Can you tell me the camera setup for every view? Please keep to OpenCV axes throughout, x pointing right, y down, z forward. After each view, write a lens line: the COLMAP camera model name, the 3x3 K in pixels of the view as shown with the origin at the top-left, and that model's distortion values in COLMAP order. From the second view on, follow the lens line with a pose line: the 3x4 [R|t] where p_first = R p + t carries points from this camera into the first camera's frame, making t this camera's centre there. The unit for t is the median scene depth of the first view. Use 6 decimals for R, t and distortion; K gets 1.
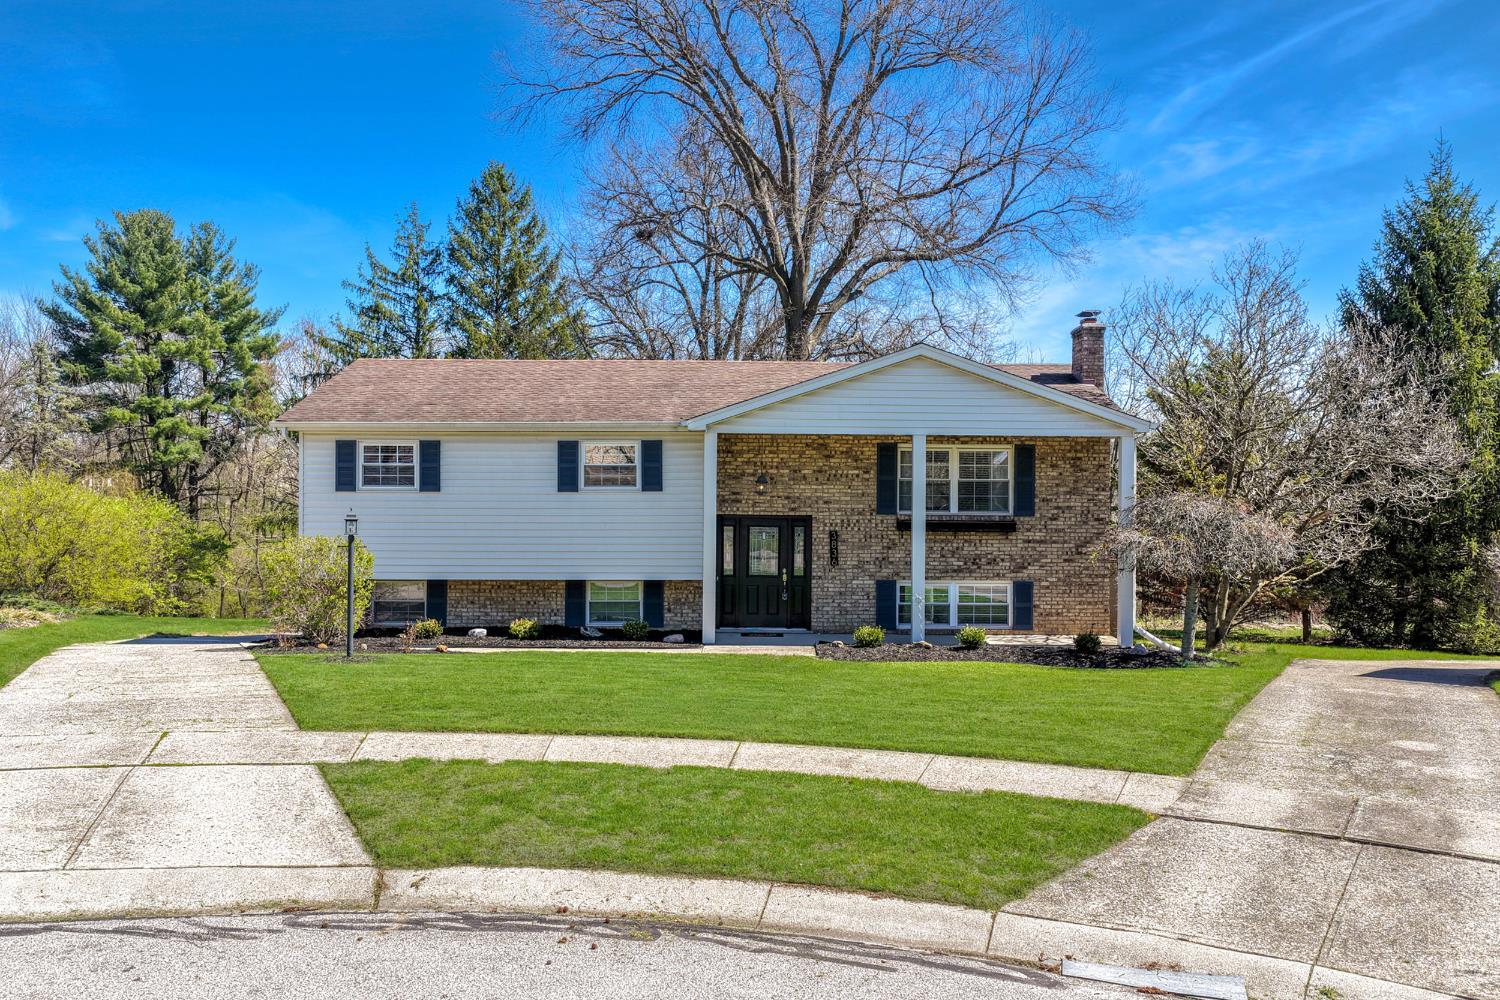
lens RADIAL K [[1250.7, 0, 750.0], [0, 1250.7, 500.0], [0, 0, 1]] dist [-0.008312, -0.002326]
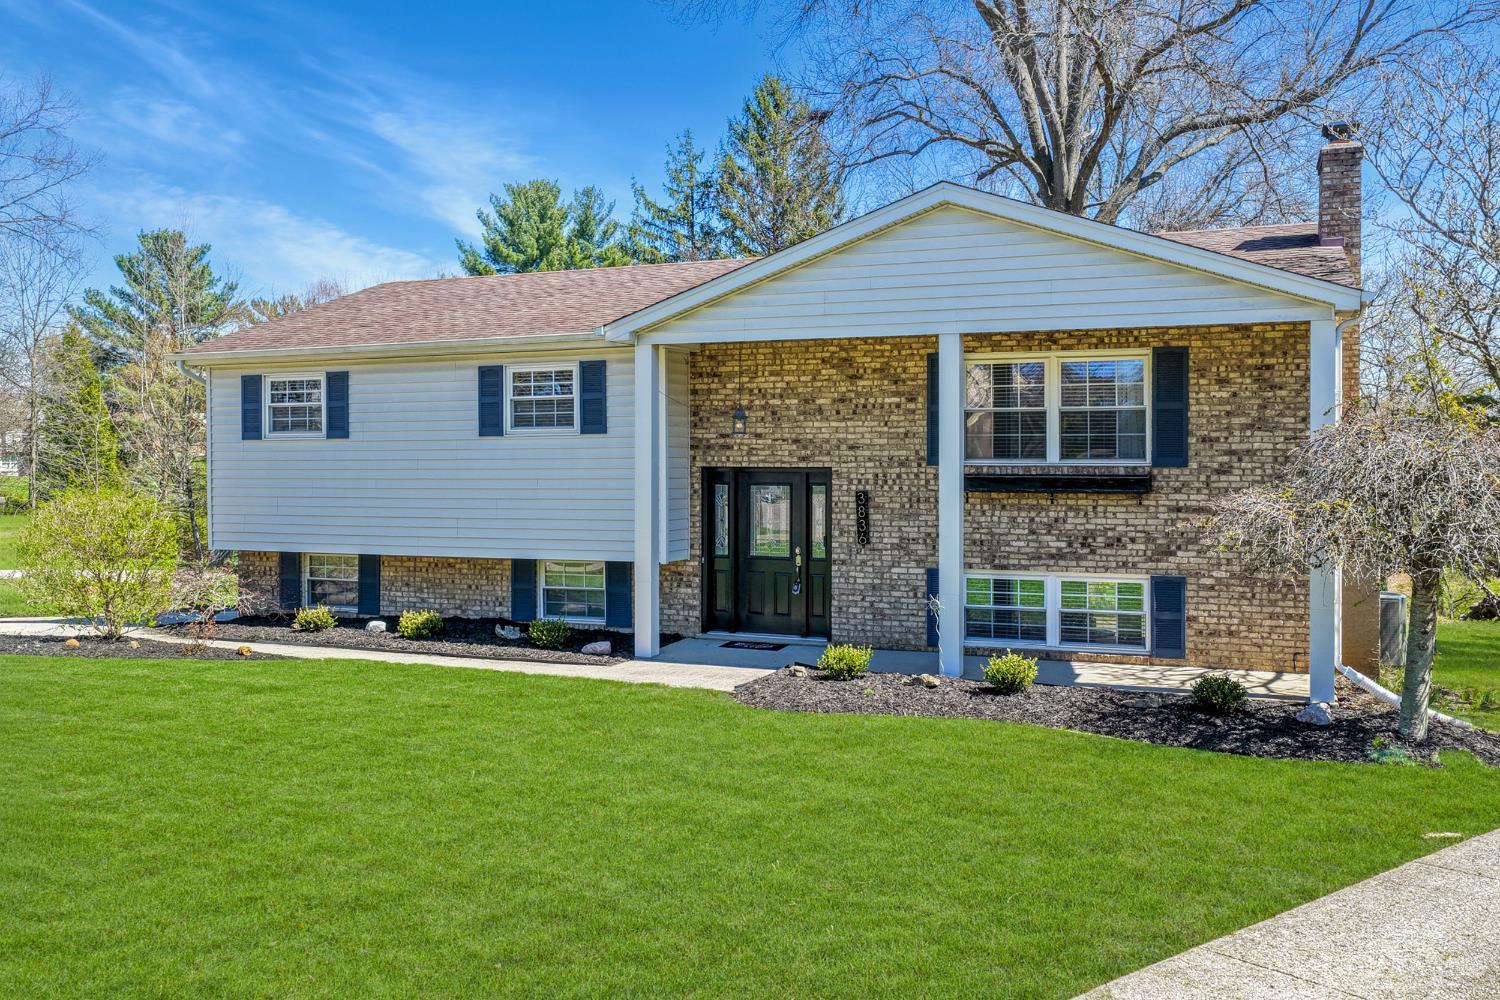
lens RADIAL K [[1265.2, 0, 752.7], [0, 1265.2, 478.6], [0, 0, 1]] dist [-0.006508, 0.005010]
pose [[0.927079, -0.001932, -0.374862, 0.260921], [0.006170, 0.999930, 0.010104, 0.011133], [0.374816, -0.011680, 0.927026, 0.366720]]
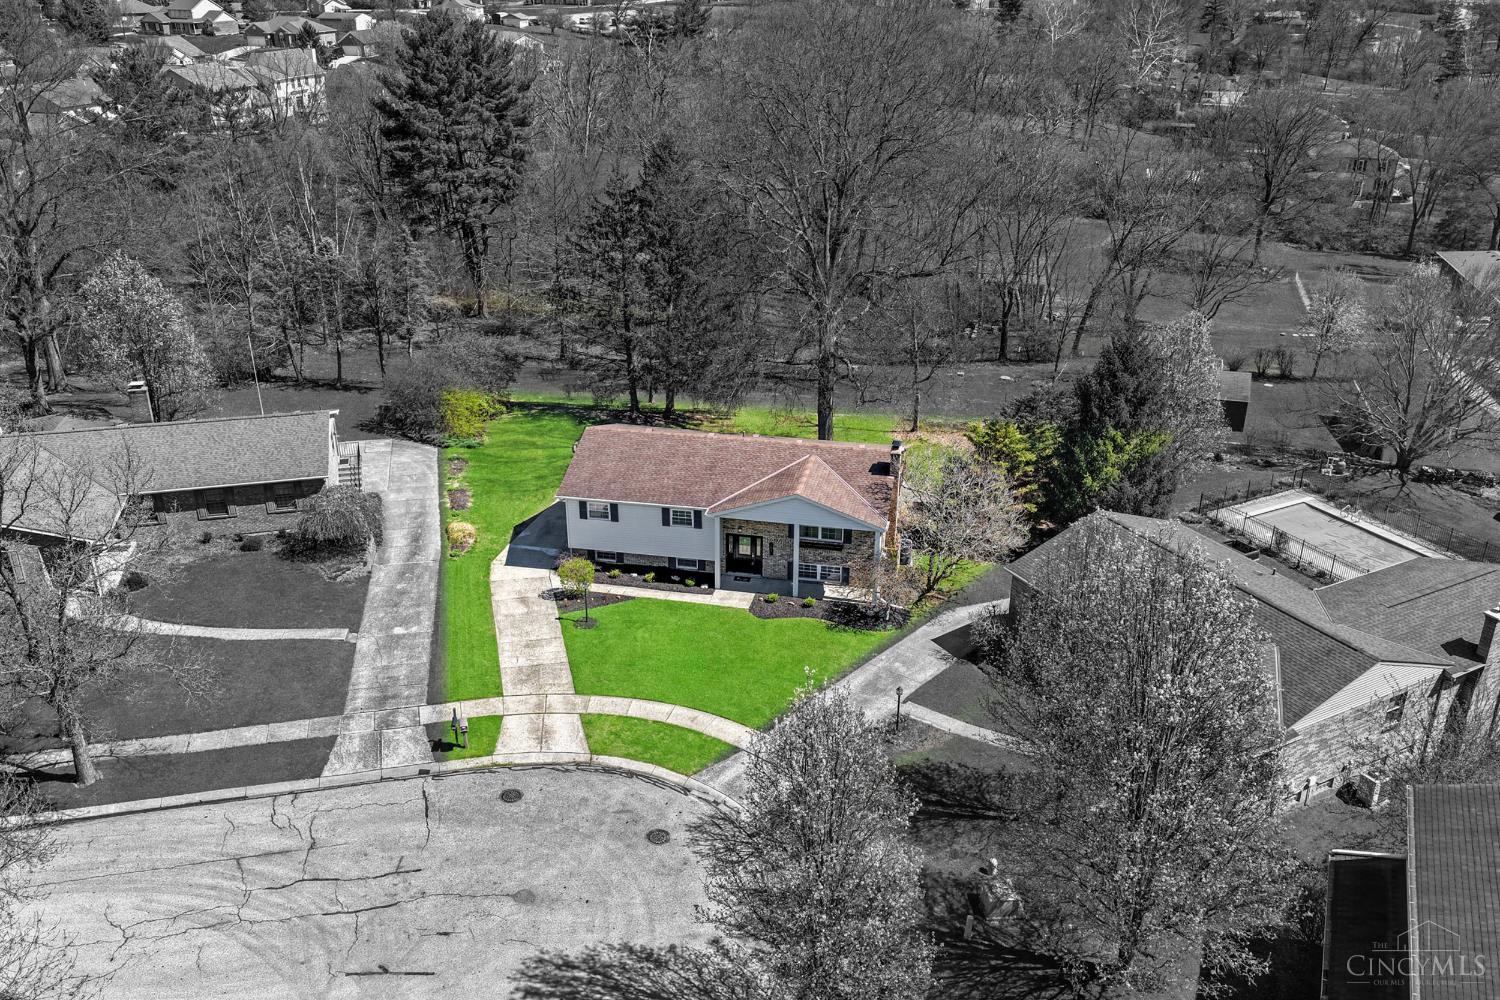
lens RADIAL K [[1250.7, 0, 750.0], [0, 1250.7, 500.0], [0, 0, 1]] dist [-0.008312, -0.002326]
pose [[0.980814, 0.077644, -0.178817, 0.466322], [0.000629, 0.915997, 0.401185, -1.057588], [0.194945, -0.393600, 0.898374, -1.224028]]
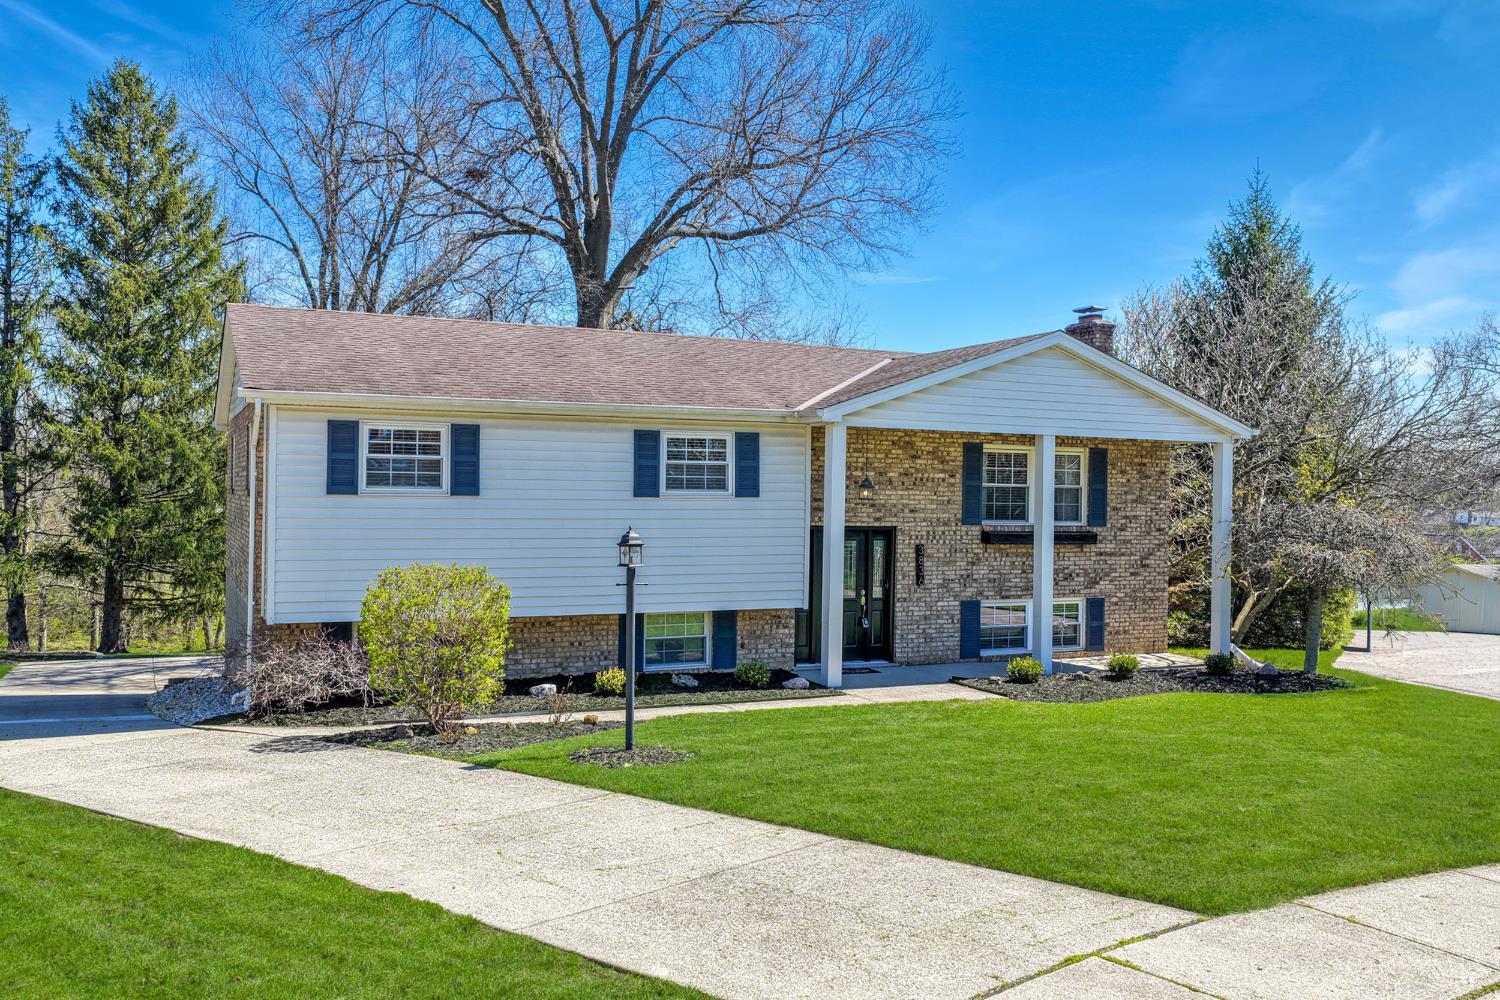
lens RADIAL K [[1275.2, 0, 750.0], [0, 1275.2, 500.0], [0, 0, 1]] dist [-0.001695, -0.000727]
pose [[0.907719, 0.005018, 0.419548, -0.401775], [-0.006817, 0.999973, 0.002790, -0.007206], [-0.419523, -0.005393, 0.907729, 0.260817]]
